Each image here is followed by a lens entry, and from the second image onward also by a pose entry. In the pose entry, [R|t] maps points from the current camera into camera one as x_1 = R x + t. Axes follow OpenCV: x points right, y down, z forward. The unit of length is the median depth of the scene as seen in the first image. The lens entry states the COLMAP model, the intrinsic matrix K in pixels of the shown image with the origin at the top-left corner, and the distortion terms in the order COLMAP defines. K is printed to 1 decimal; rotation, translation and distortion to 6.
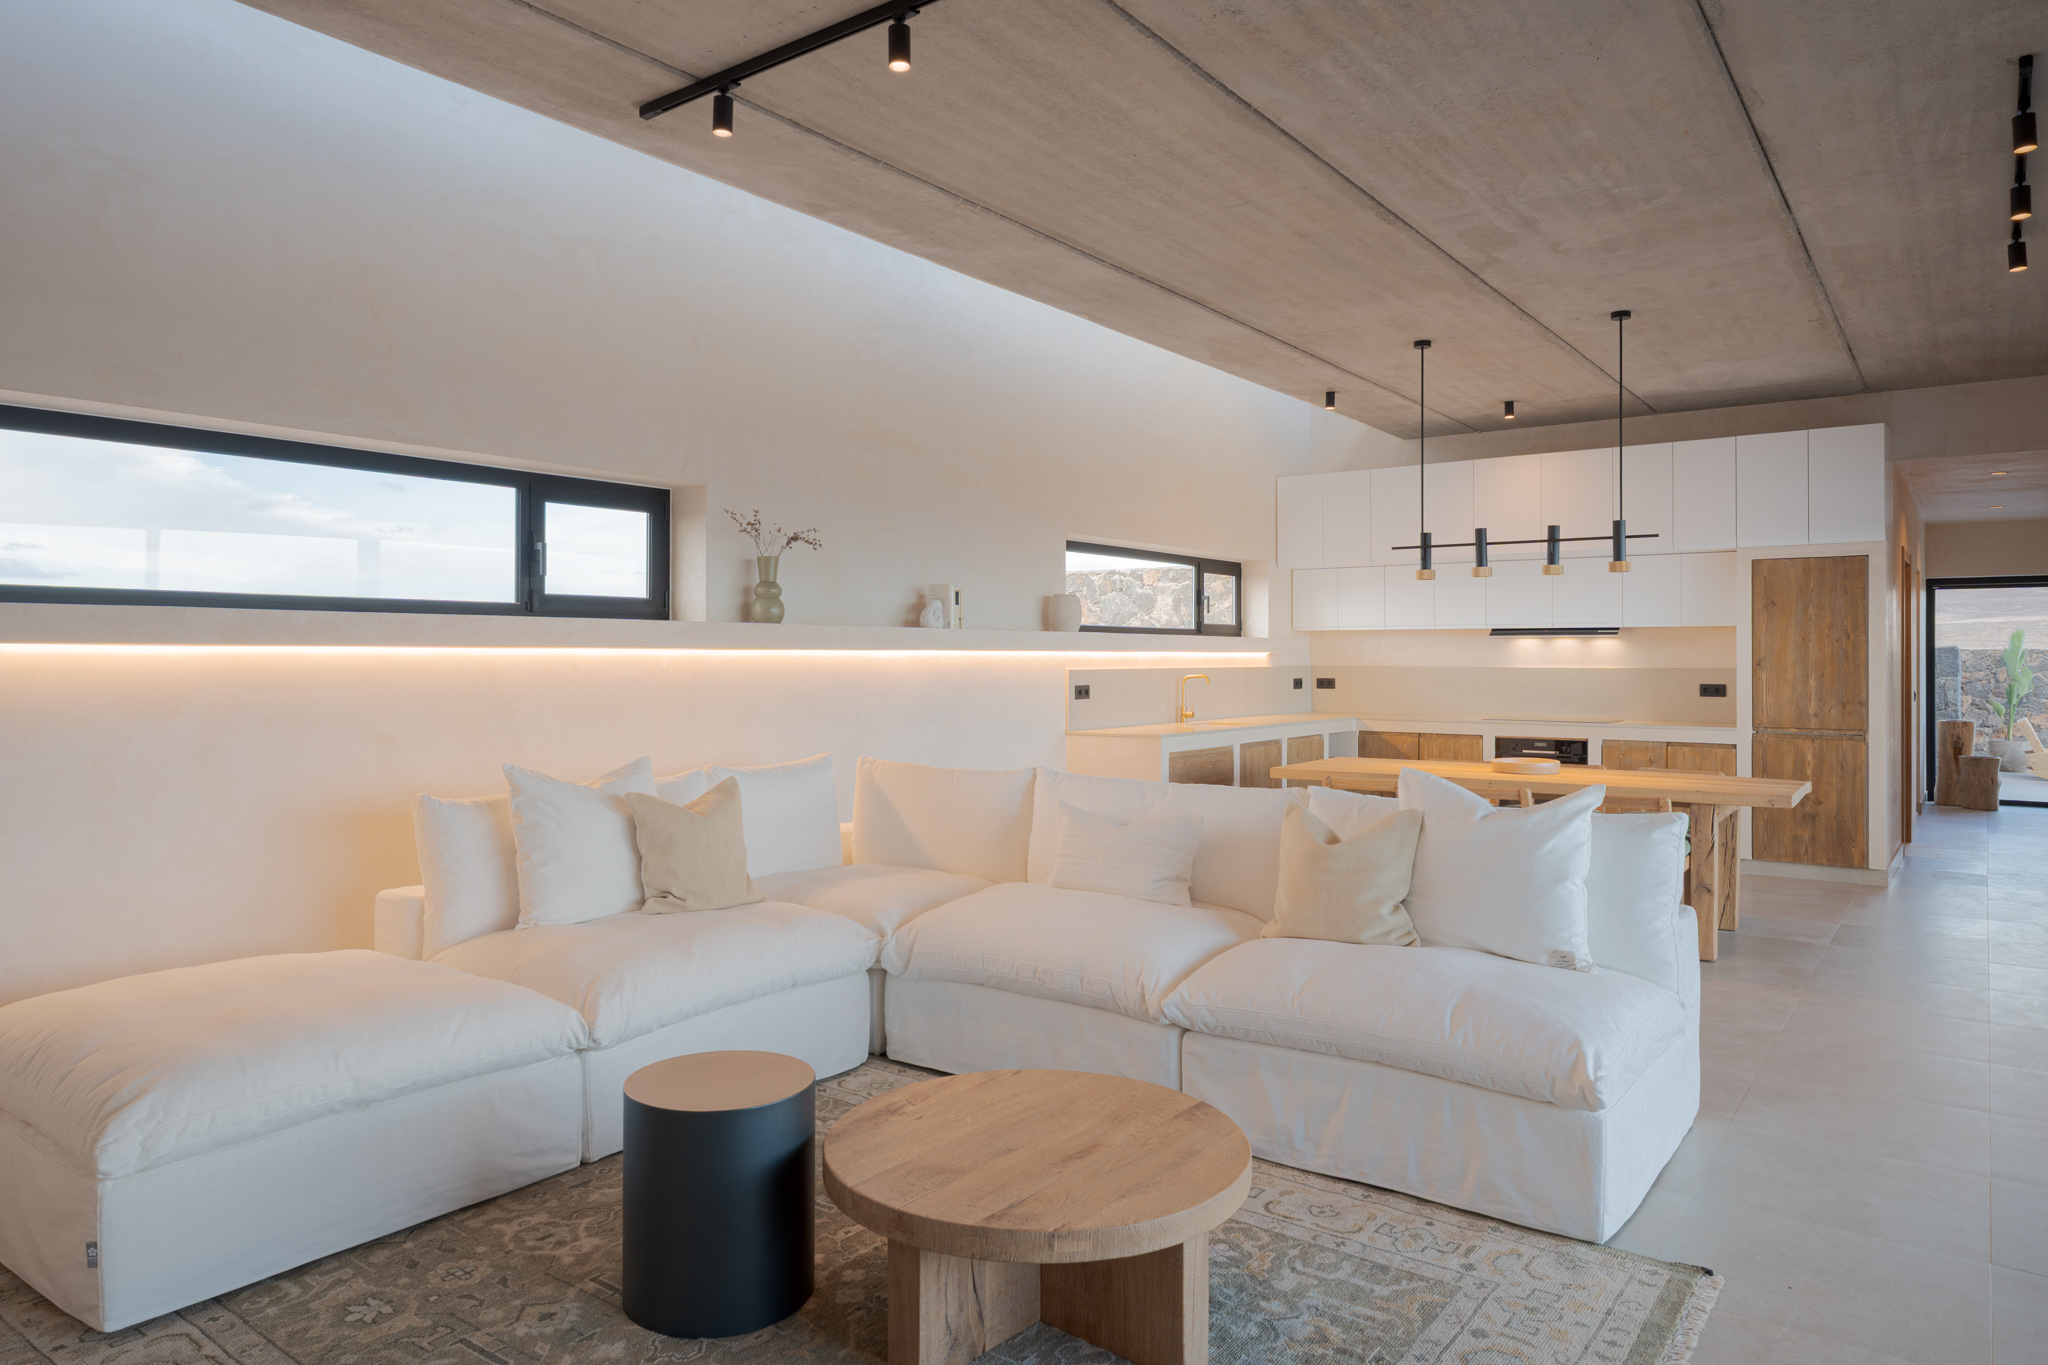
lens RADIAL K [[1312.5, 0, 1022.8], [0, 1312.5, 641.0], [0, 0, 1]] dist [-0.001817, -0.000753]
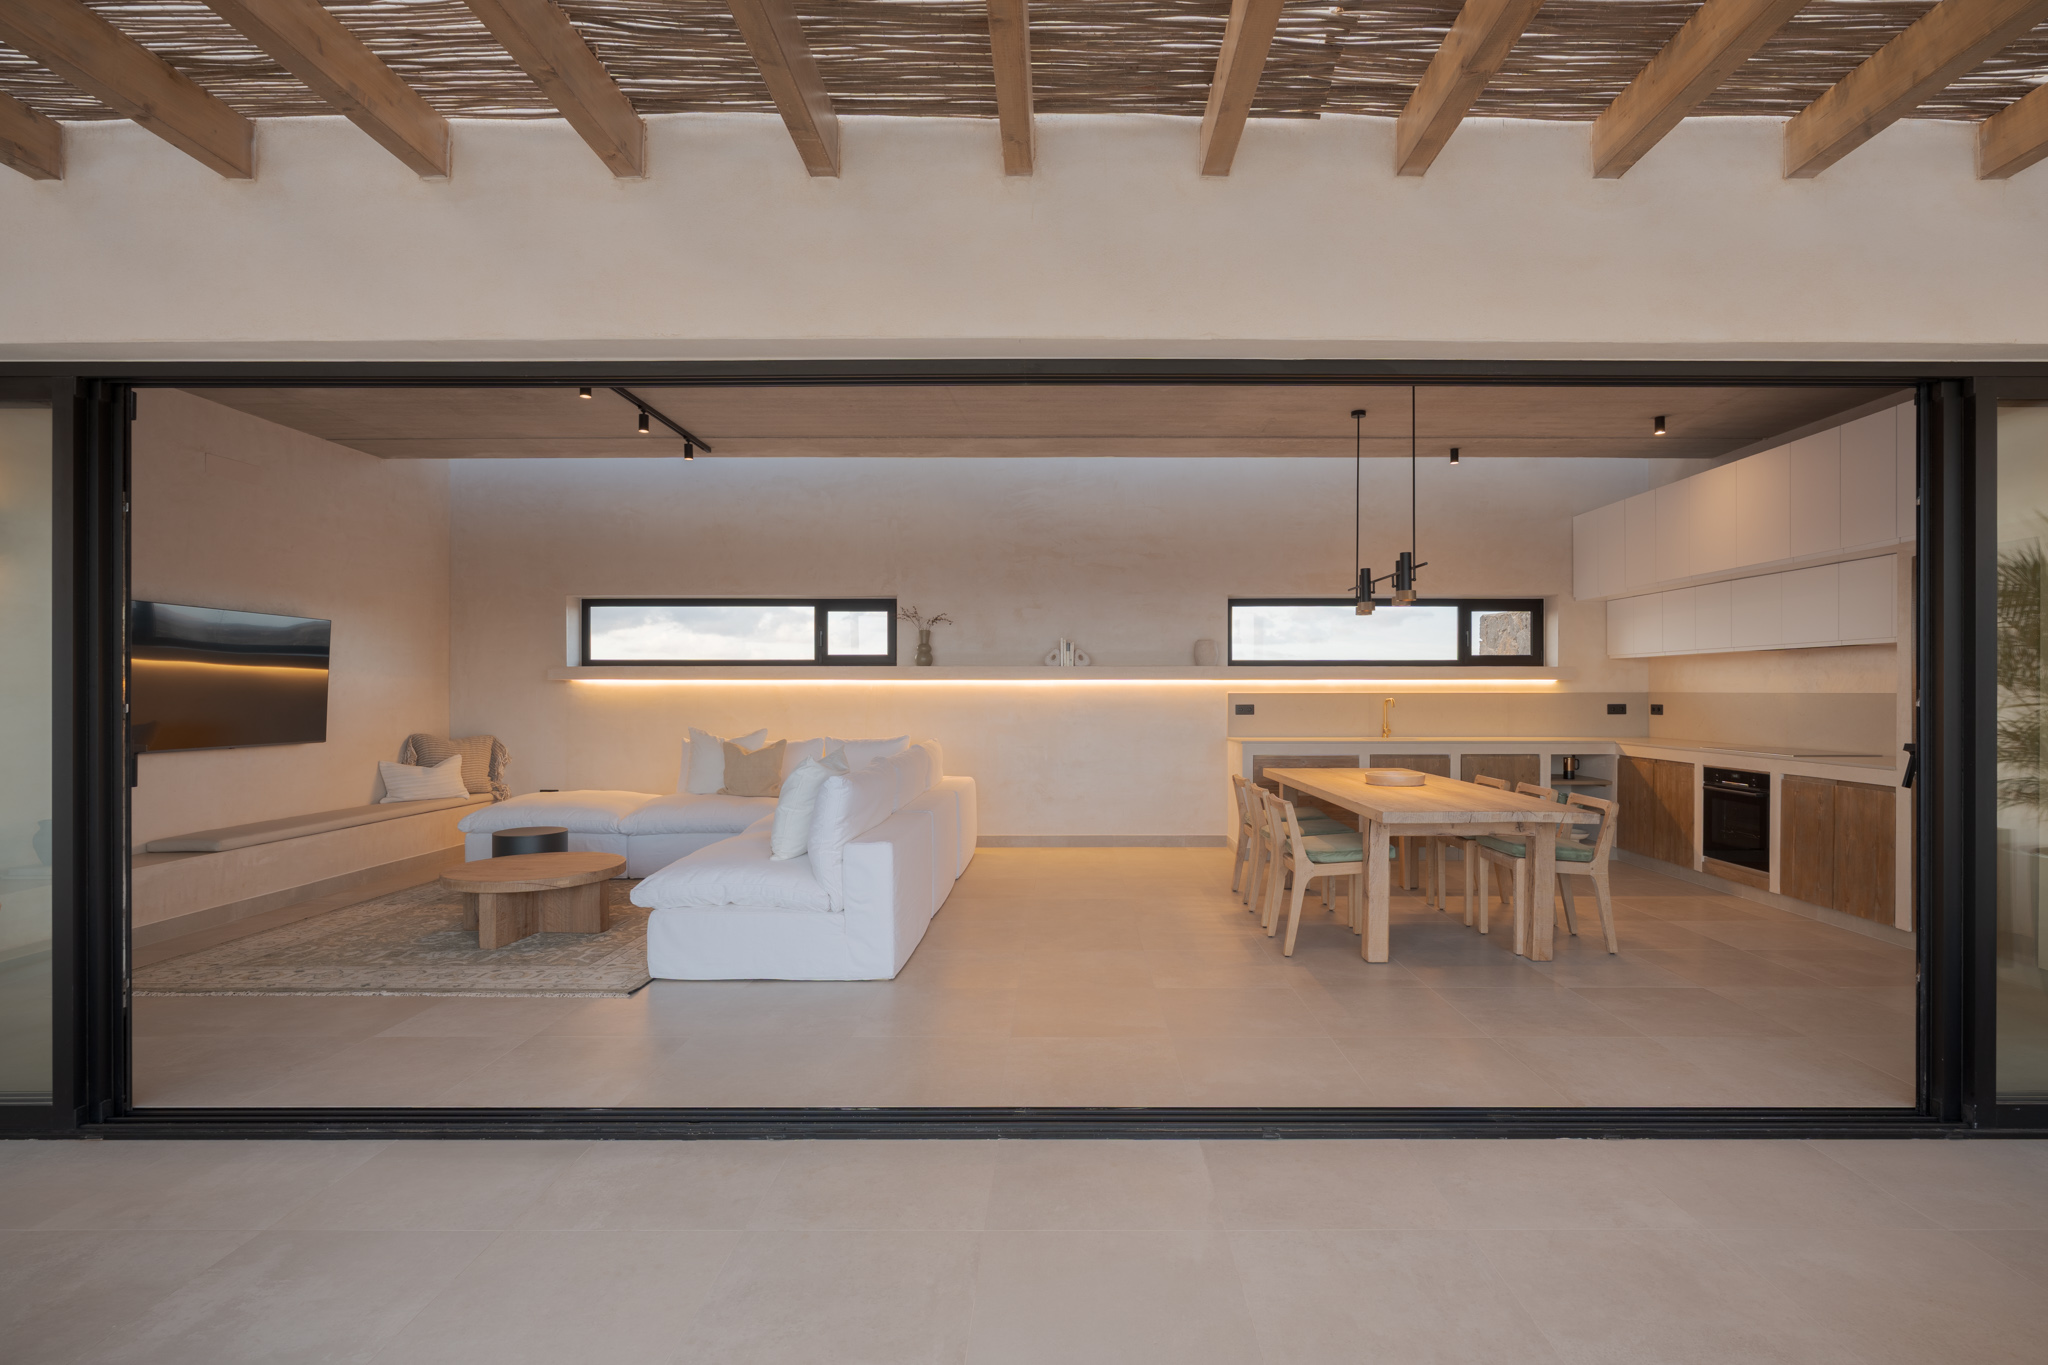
lens RADIAL K [[962.5, 0, 1024.0], [0, 962.5, 682.5], [0, 0, 1]] dist [-0.000063, 0.000020]
pose [[0.594749, -0.008215, -0.803870, 0.985240], [0.010762, 0.999940, -0.002256, 0.014226], [0.803840, -0.007309, 0.594801, 0.301517]]
